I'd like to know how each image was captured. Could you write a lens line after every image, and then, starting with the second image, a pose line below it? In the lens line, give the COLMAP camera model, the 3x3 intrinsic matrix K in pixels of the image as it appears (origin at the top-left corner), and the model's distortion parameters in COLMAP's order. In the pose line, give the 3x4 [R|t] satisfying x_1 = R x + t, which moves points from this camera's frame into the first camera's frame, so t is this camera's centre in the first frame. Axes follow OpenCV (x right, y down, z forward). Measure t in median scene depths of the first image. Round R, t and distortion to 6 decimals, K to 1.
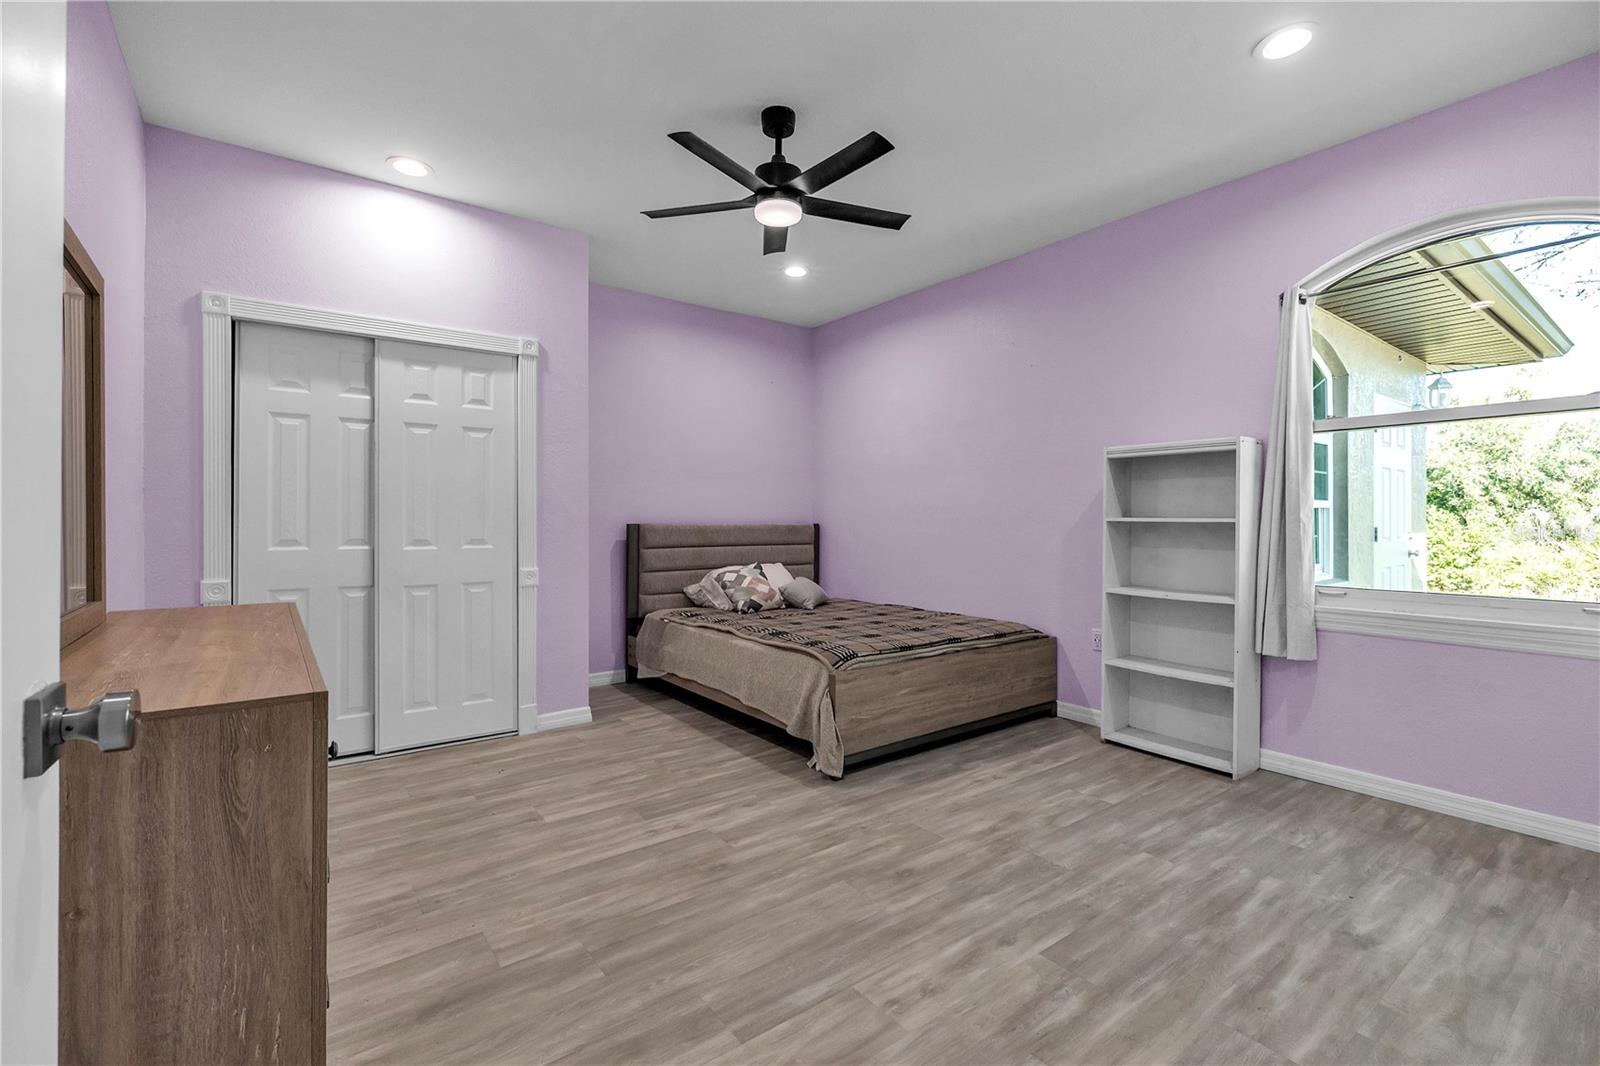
lens RADIAL K [[708.2, 0, 797.2], [0, 708.2, 524.7], [0, 0, 1]] dist [-0.000769, -0.000060]
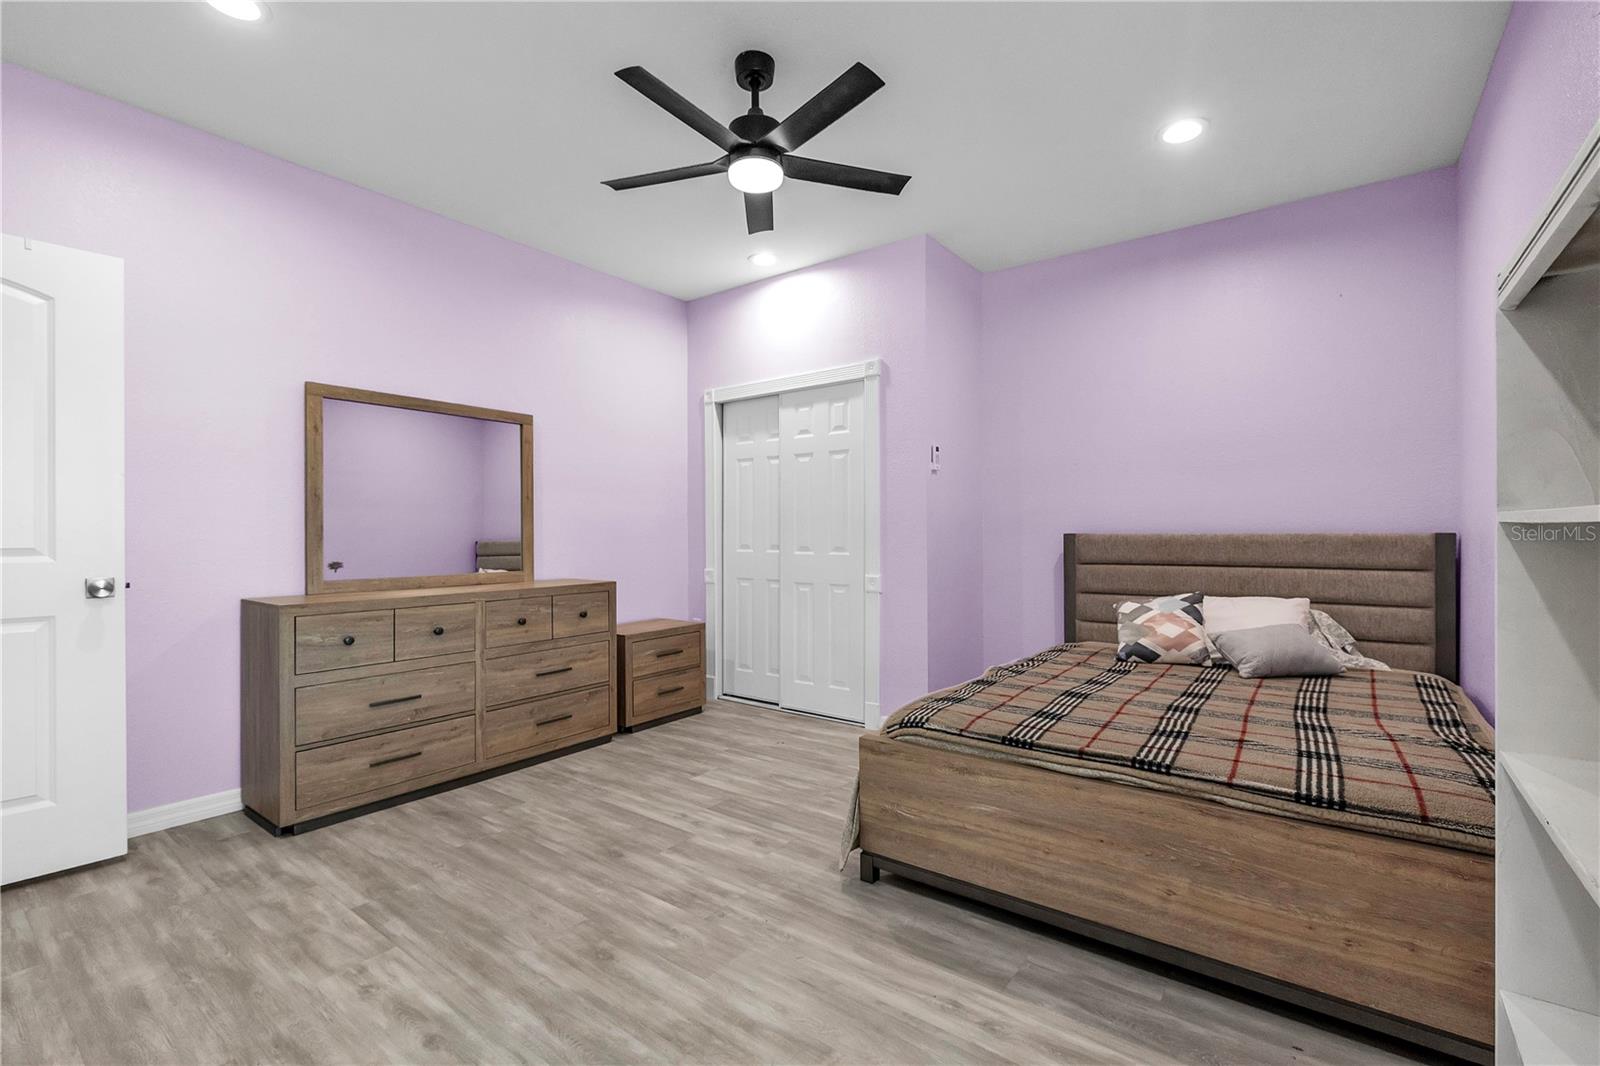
lens RADIAL K [[697.2, 0, 795.6], [0, 697.2, 539.3], [0, 0, 1]] dist [0.000174, -0.000192]
pose [[0.273400, 0.006228, -0.961880, 0.698659], [0.000180, 0.999979, 0.006525, 0.000517], [0.961900, -0.001957, 0.273393, 0.698530]]
